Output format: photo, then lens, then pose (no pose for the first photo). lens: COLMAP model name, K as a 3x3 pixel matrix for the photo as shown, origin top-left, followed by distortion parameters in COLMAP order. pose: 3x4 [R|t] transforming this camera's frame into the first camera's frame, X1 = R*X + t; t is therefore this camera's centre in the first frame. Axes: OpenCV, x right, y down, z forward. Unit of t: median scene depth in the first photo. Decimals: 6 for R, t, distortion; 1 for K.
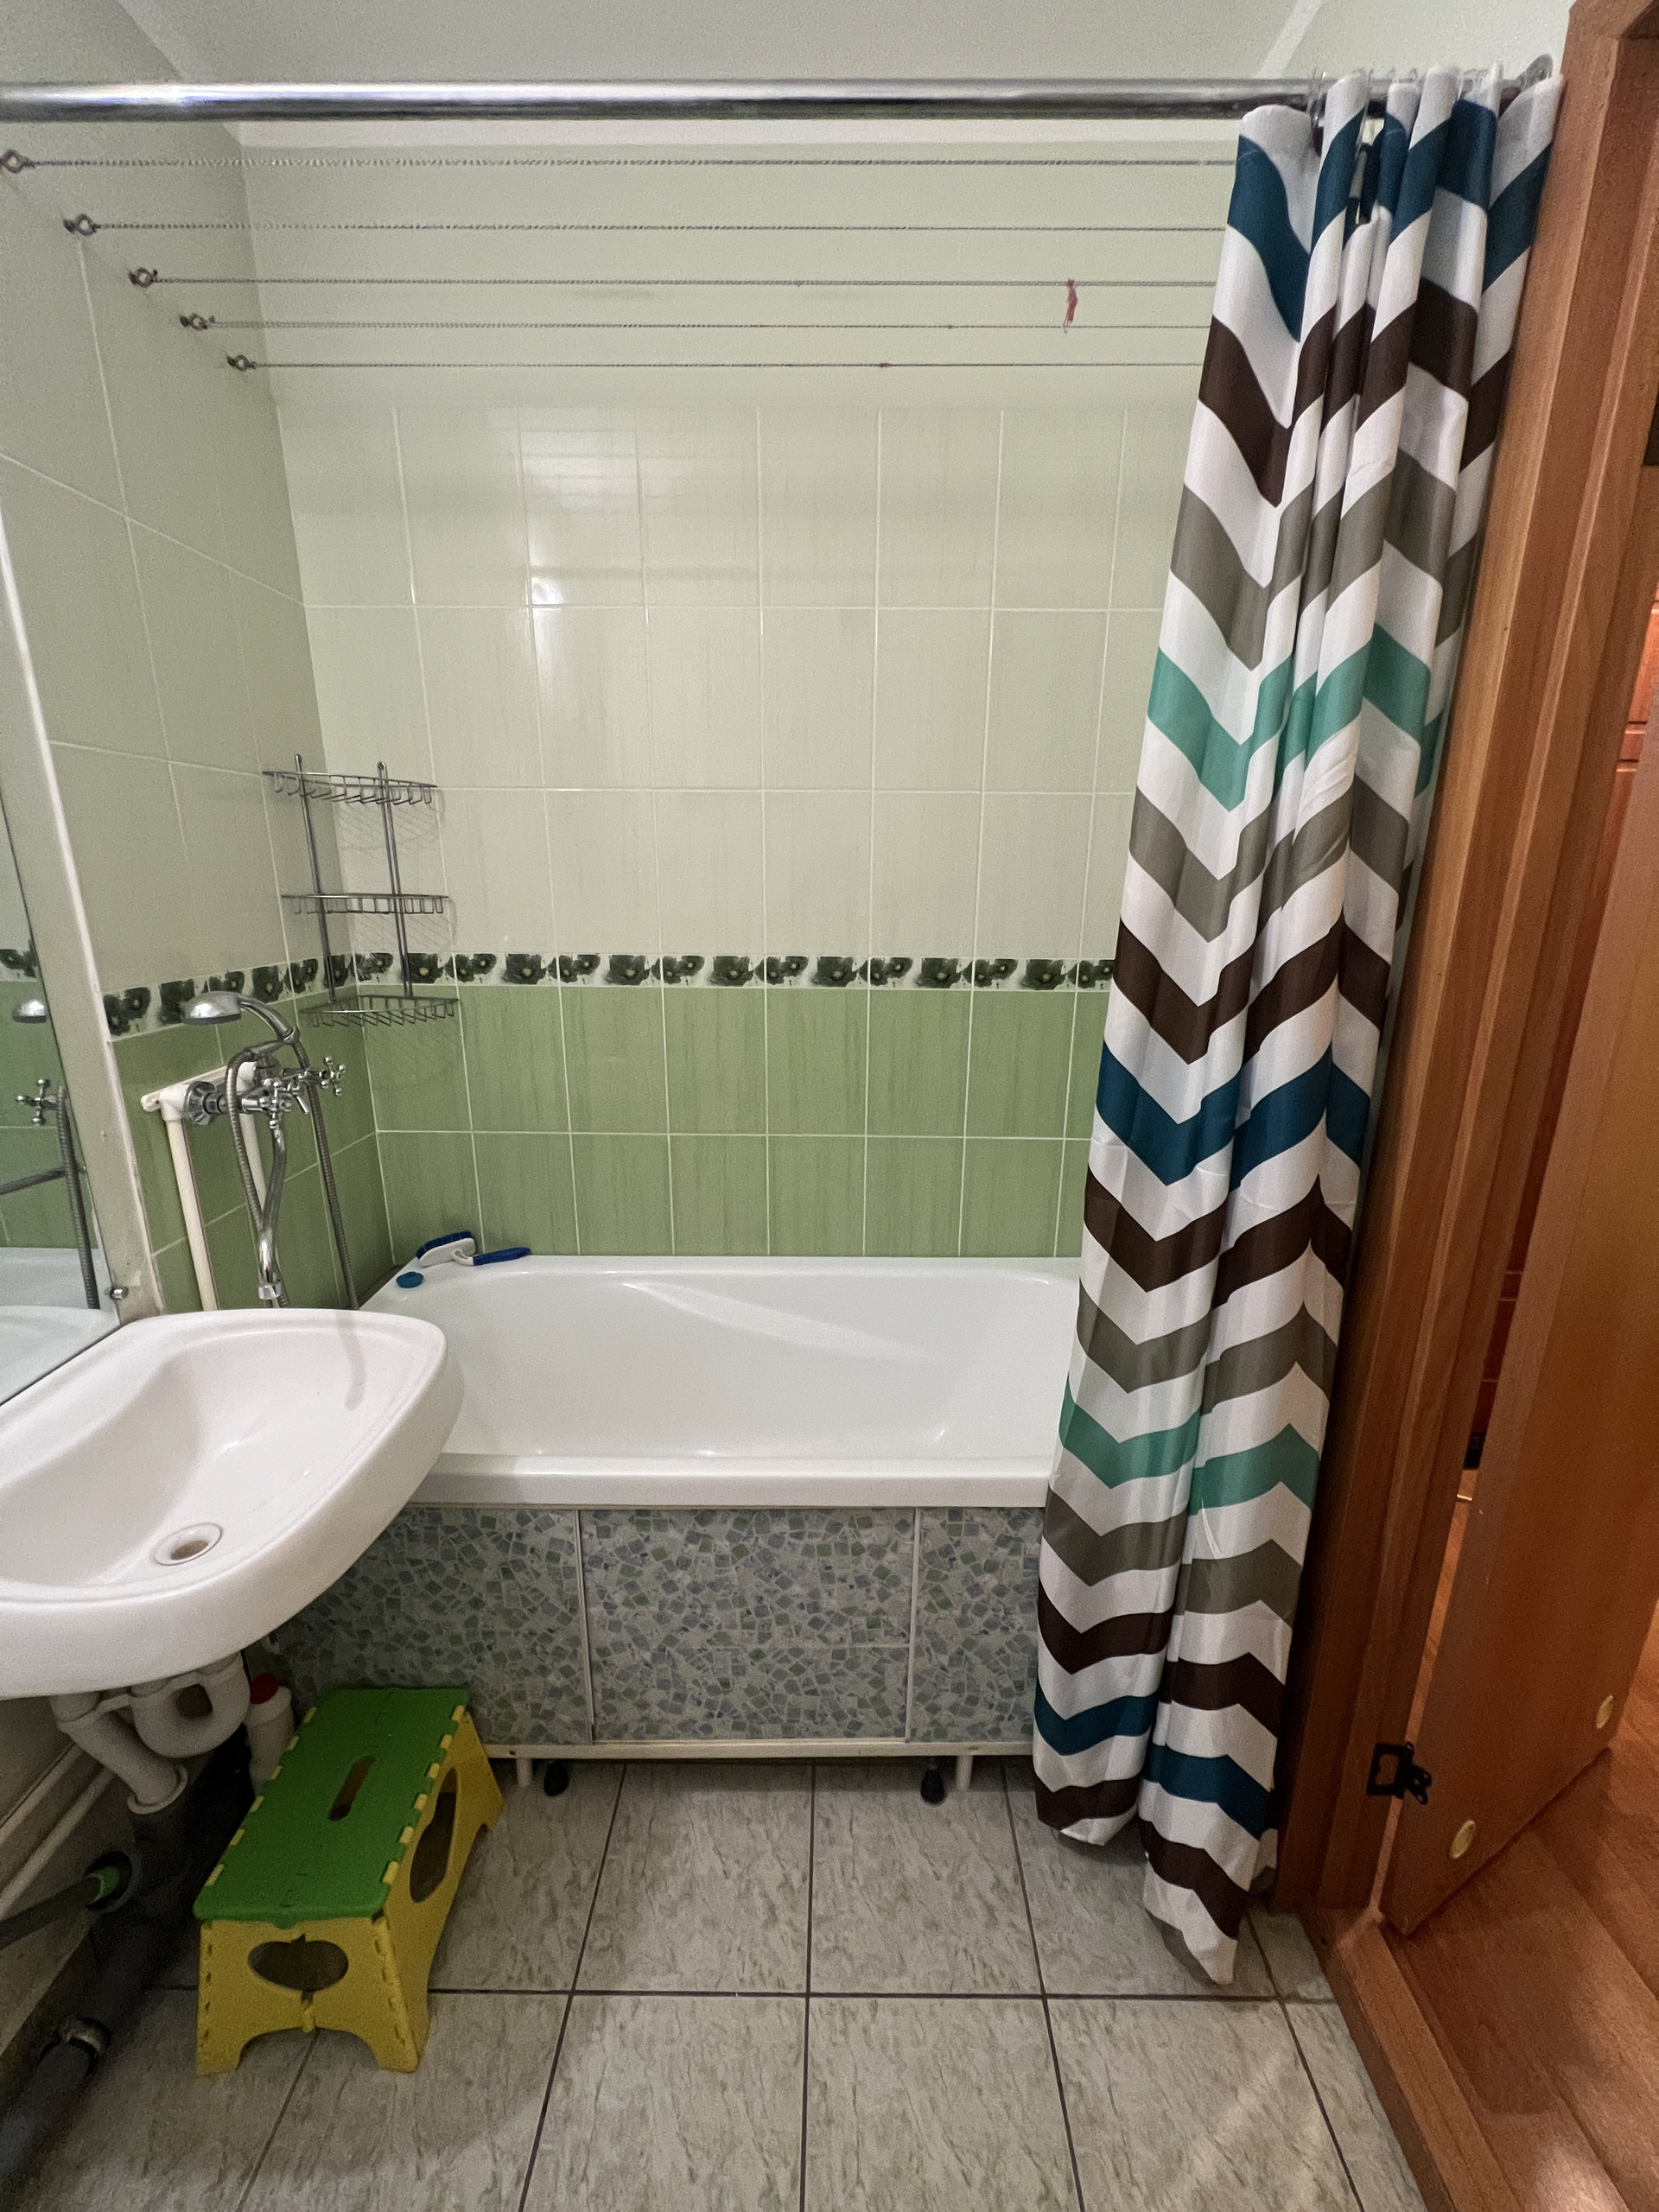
lens RADIAL K [[881.7, 0, 829.5], [0, 881.7, 1106.0], [0, 0, 1]] dist [0.001698, 0.000180]
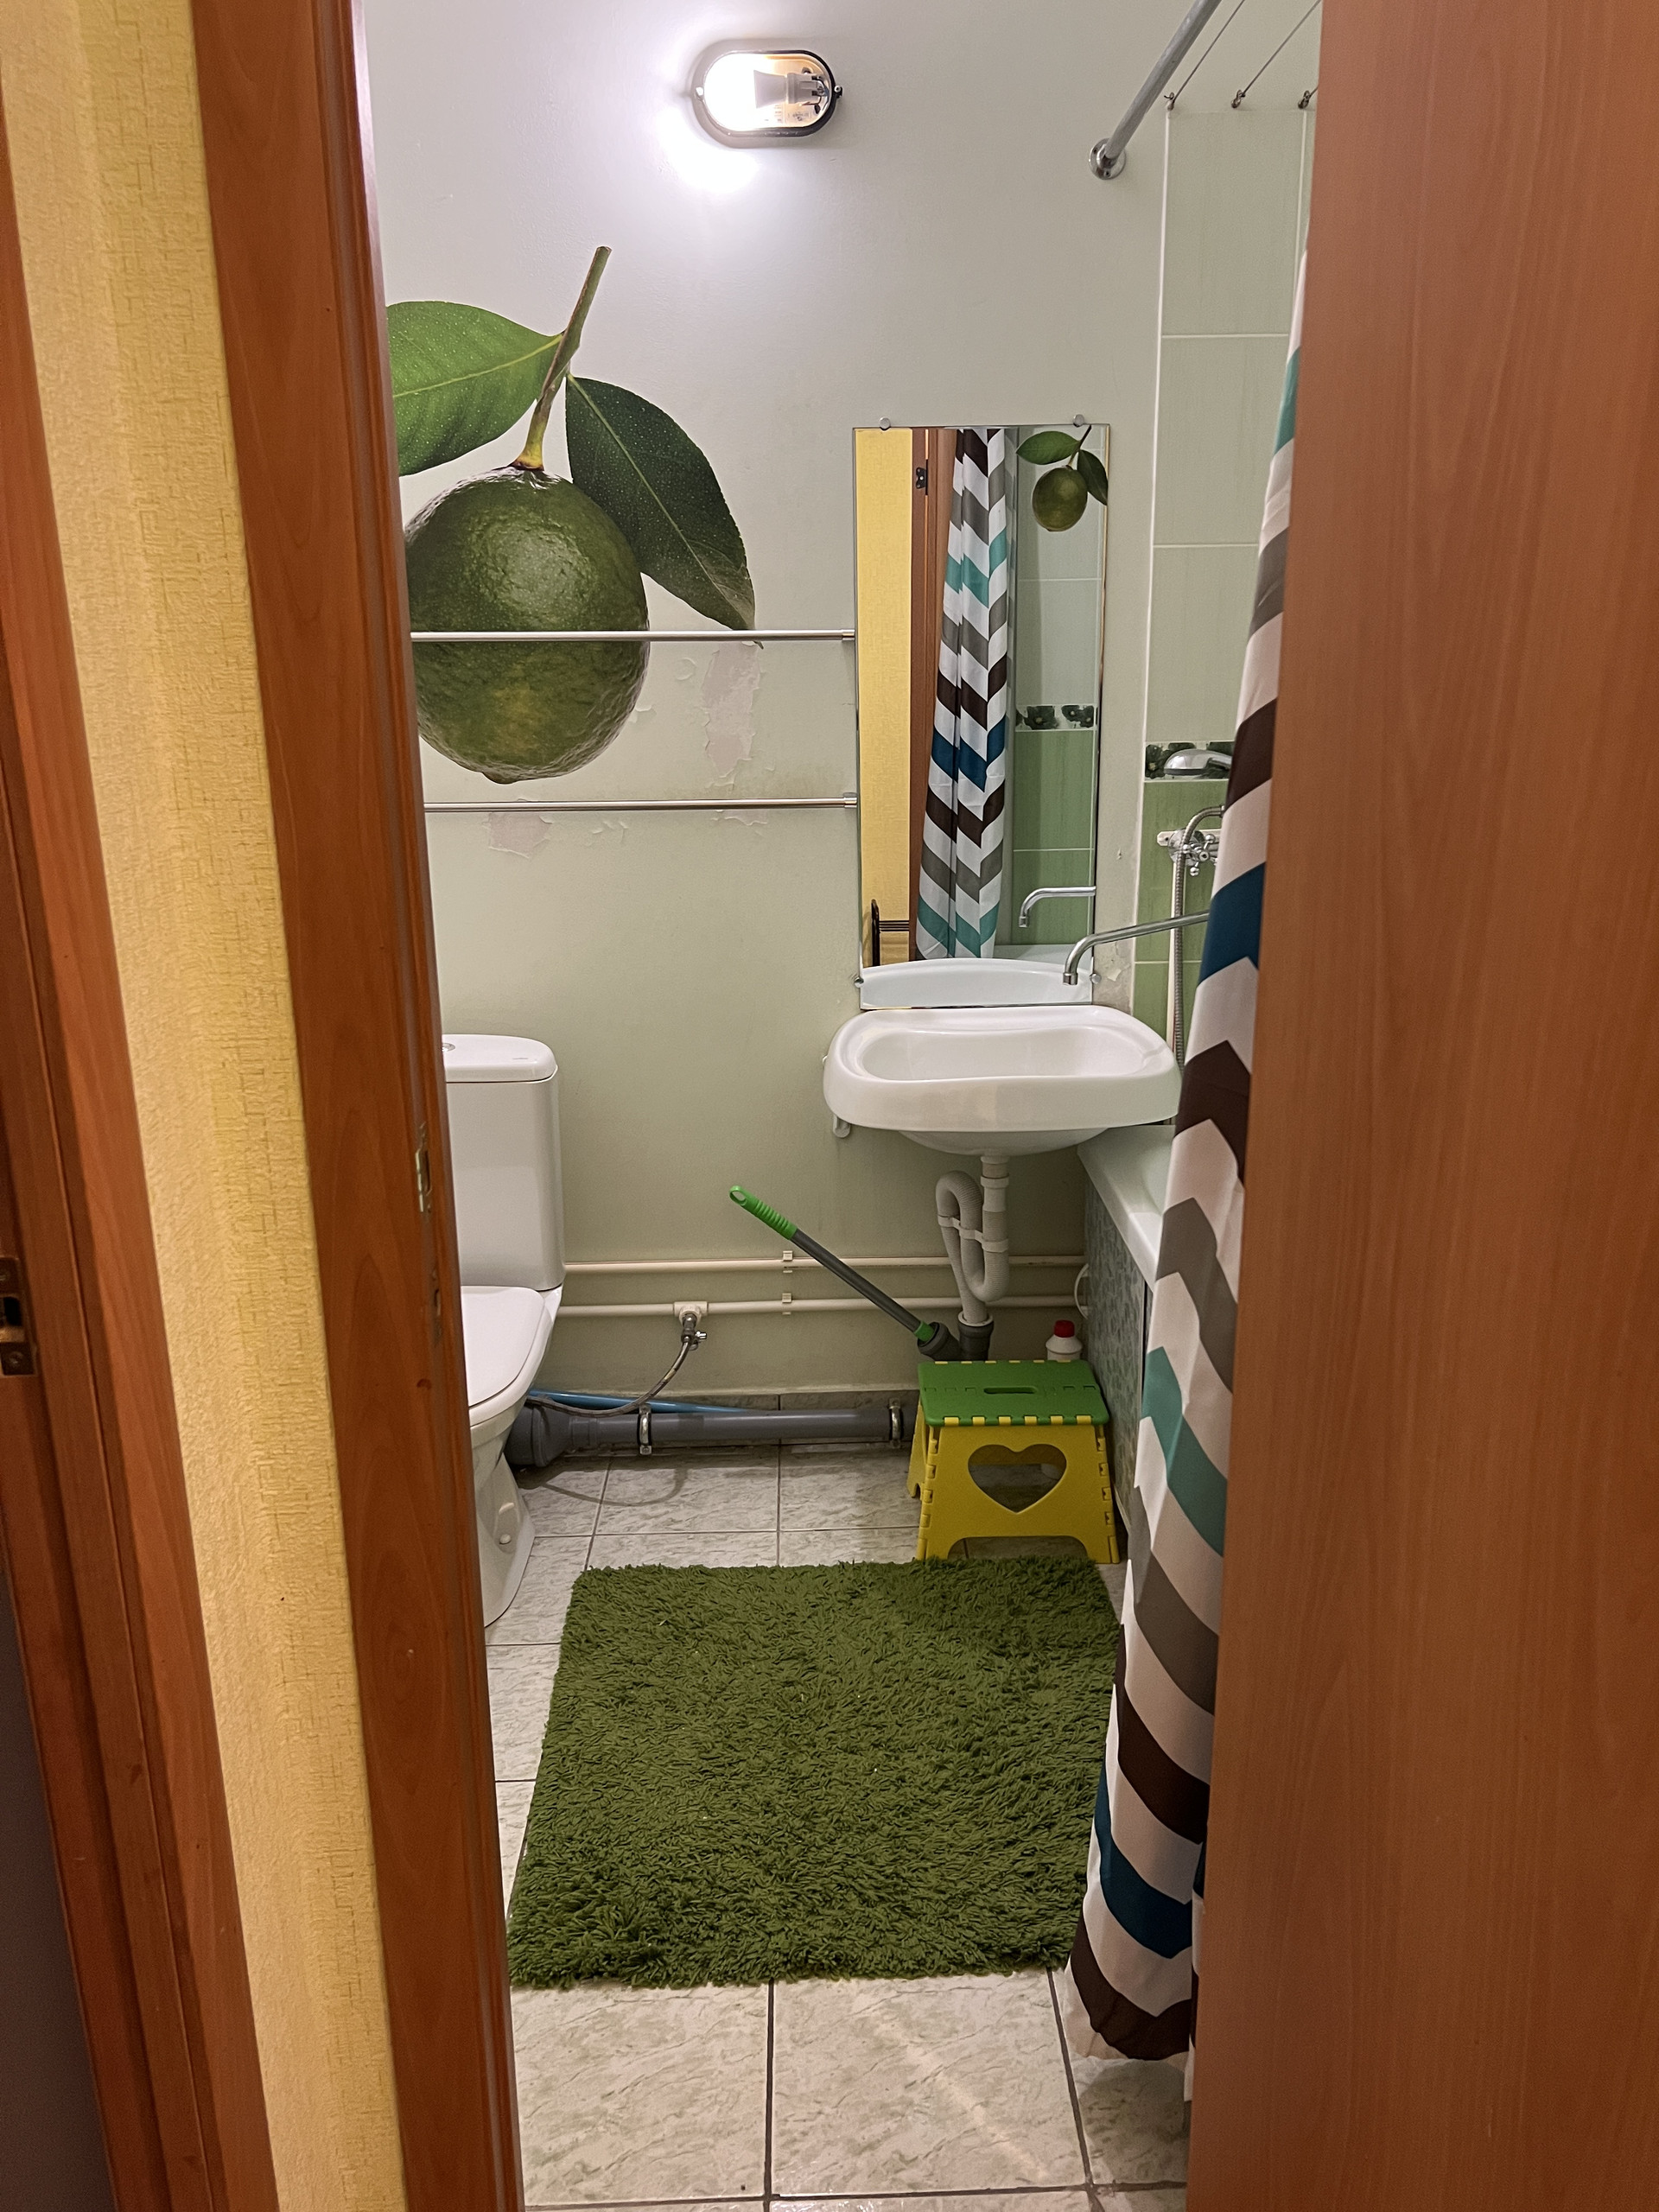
lens RADIAL K [[1658.2, 0, 829.5], [0, 1658.2, 1106.0], [0, 0, 1]] dist [0.028932, -0.004651]
pose [[0.031680, 0.256945, -0.965907, 1.567685], [-0.243122, 0.939347, 0.241905, -0.103150], [0.969478, 0.227169, 0.092227, 0.450908]]
